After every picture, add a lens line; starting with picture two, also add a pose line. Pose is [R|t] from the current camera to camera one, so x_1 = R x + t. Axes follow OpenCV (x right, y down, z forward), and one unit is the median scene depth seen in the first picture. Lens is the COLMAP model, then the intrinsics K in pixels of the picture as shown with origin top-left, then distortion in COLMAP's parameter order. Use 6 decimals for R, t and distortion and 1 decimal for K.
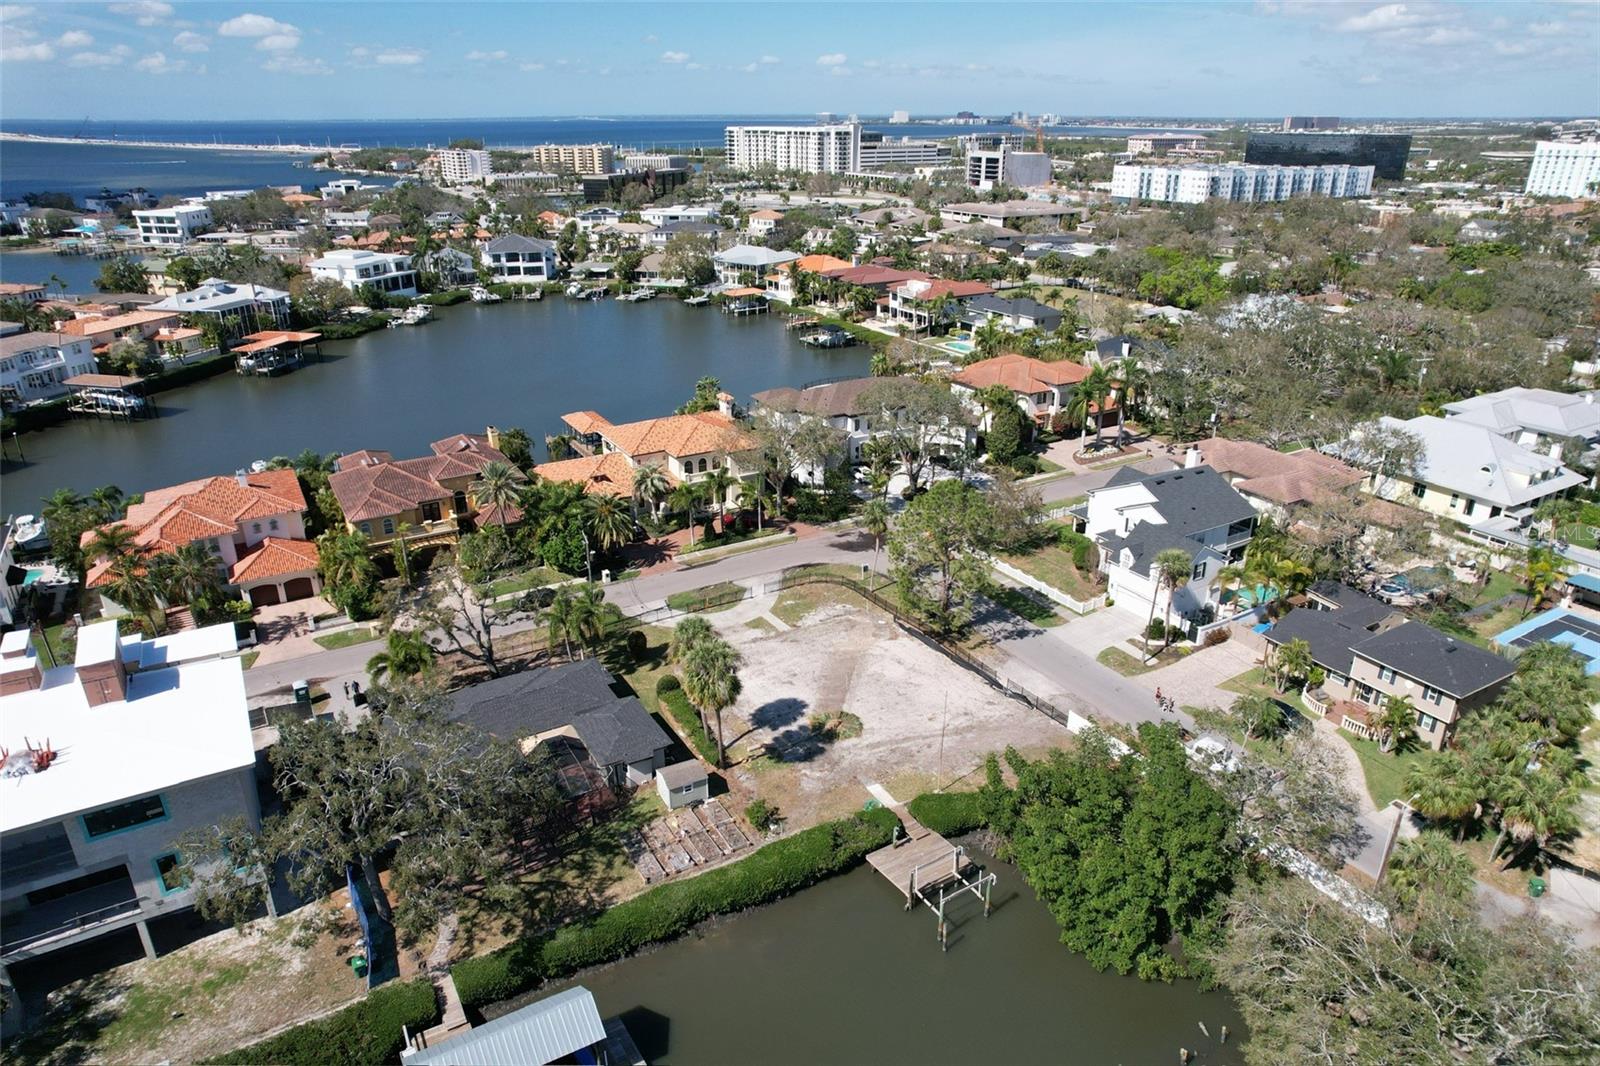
lens RADIAL K [[1026.3, 0, 808.3], [0, 1026.3, 536.1], [0, 0, 1]] dist [-0.074463, 0.071443]
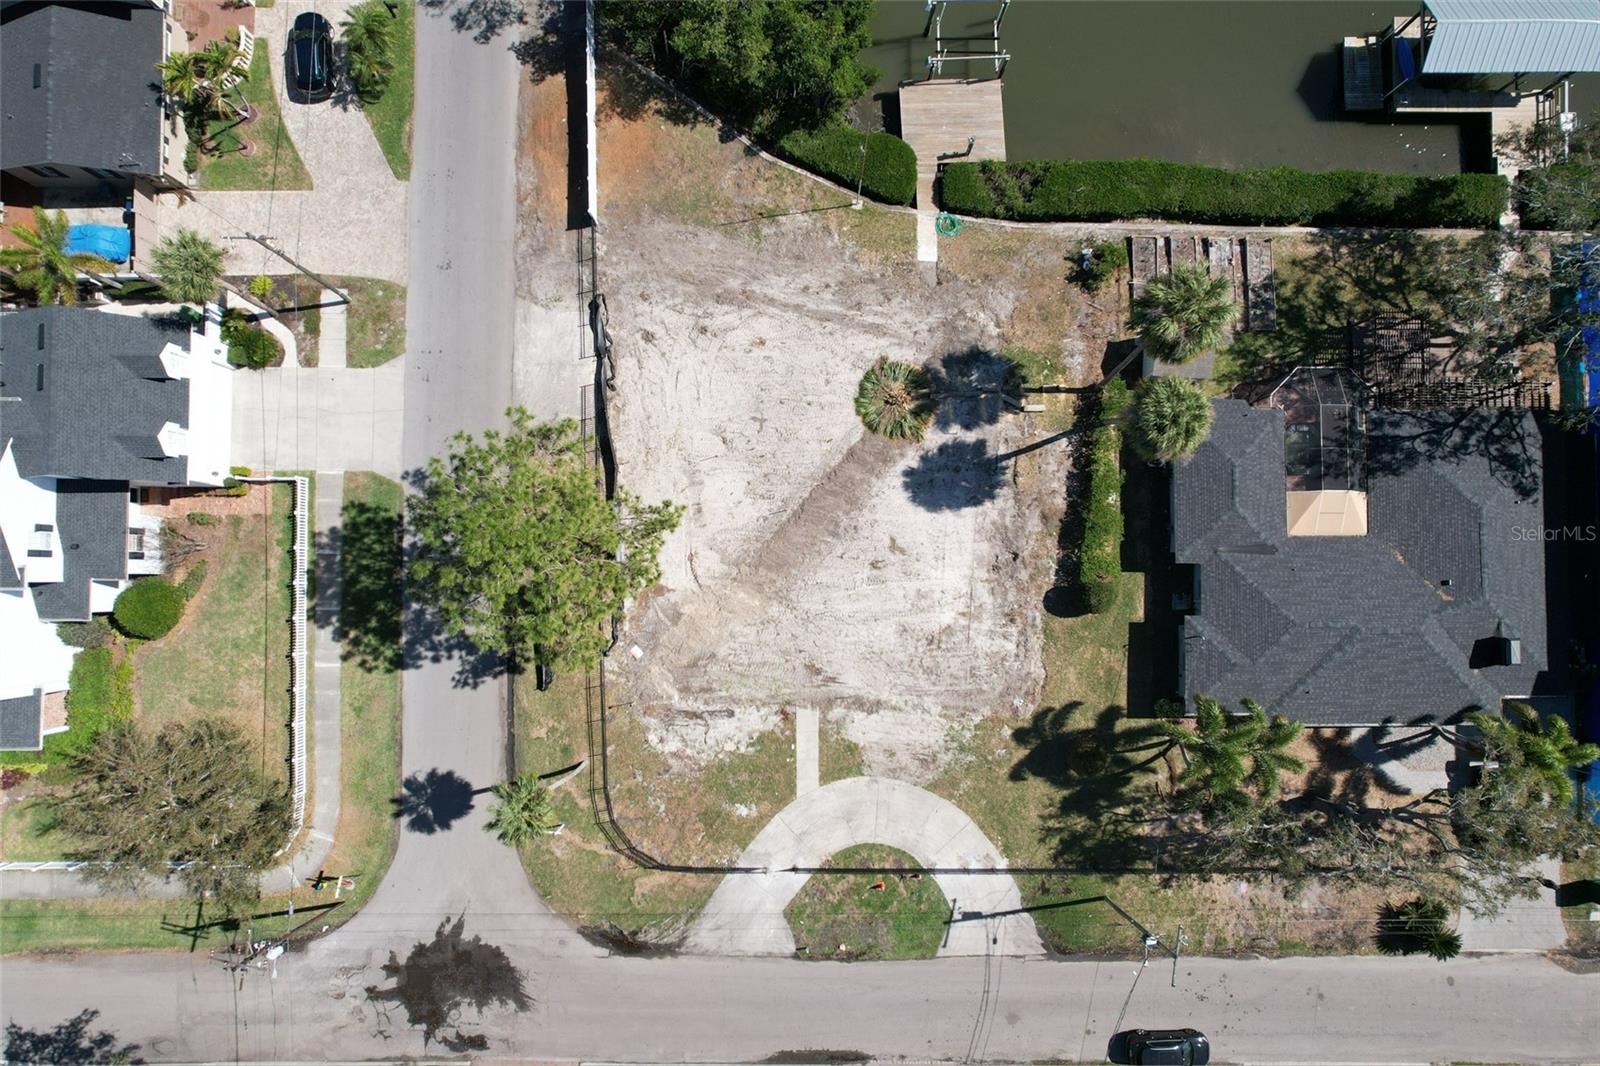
lens RADIAL K [[1026.3, 0, 808.3], [0, 1026.3, 536.1], [0, 0, 1]] dist [-0.074463, 0.071443]
pose [[-0.856758, -0.515235, 0.022321, 0.011798], [0.198454, -0.289432, 0.936400, -0.326259], [-0.476006, 0.806698, 0.350224, 0.611274]]
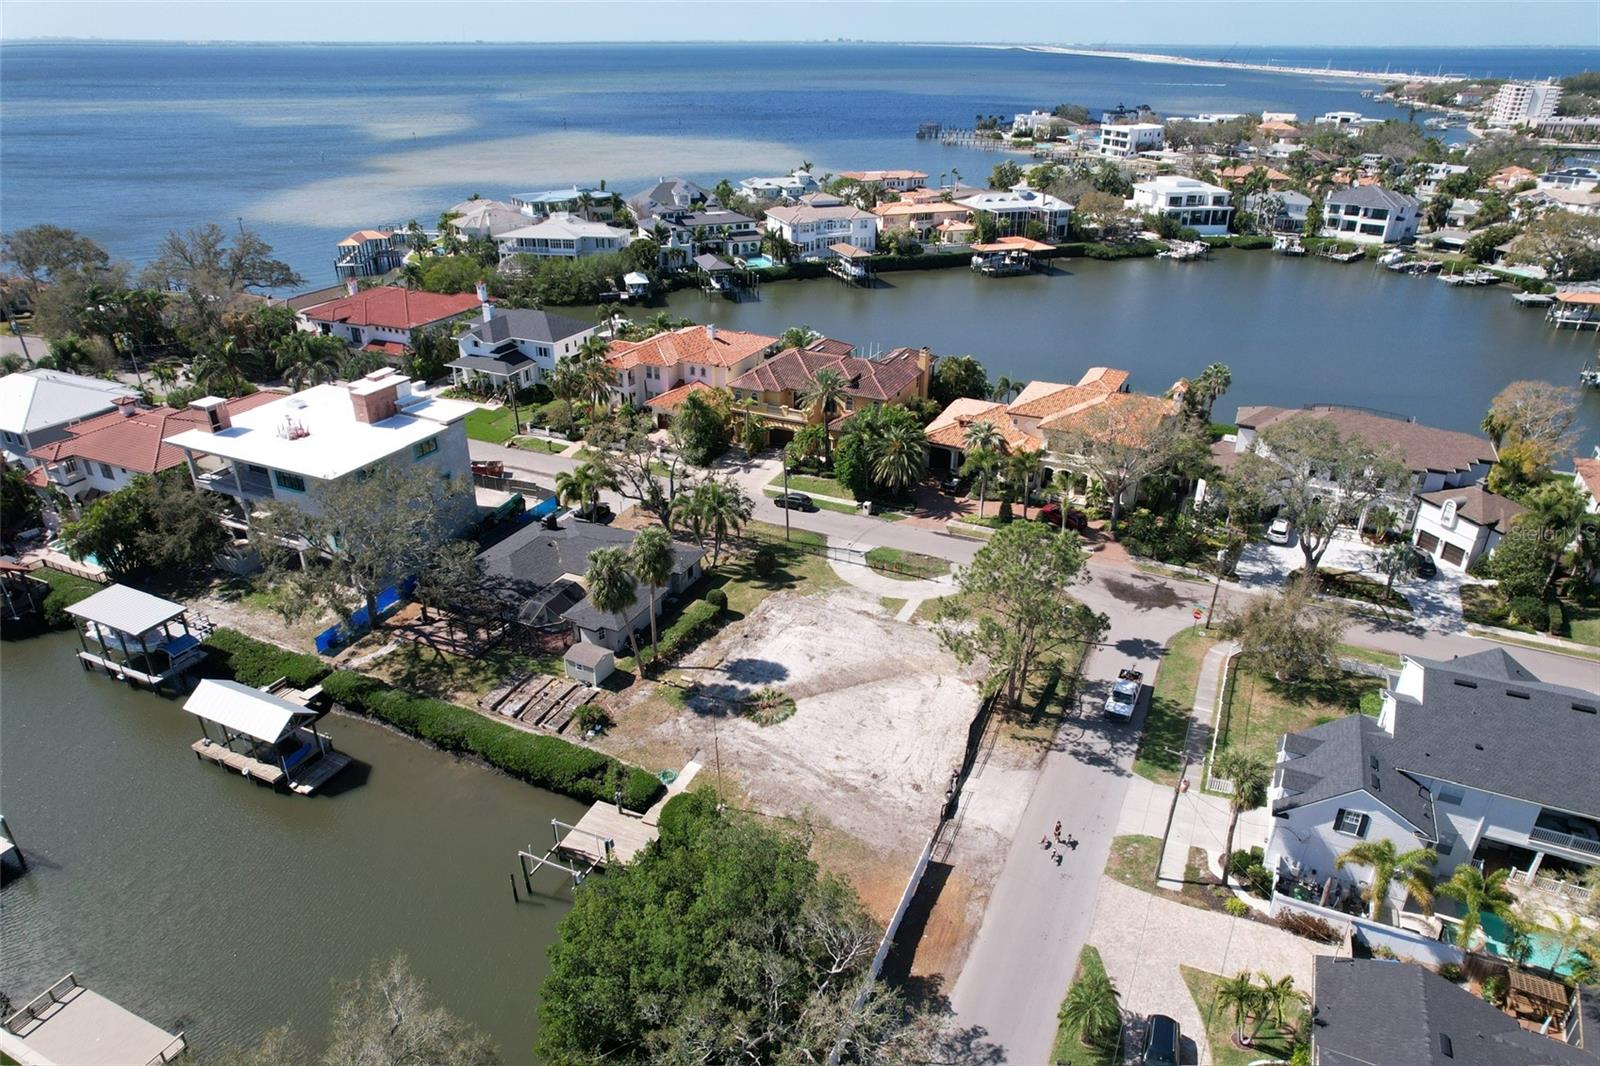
lens RADIAL K [[1026.3, 0, 808.3], [0, 1026.3, 536.1], [0, 0, 1]] dist [-0.074463, 0.071443]
pose [[0.561222, 0.370679, -0.740018, 0.481244], [-0.324417, 0.921077, 0.215338, -0.121812], [0.761435, 0.119222, 0.637183, 0.291220]]
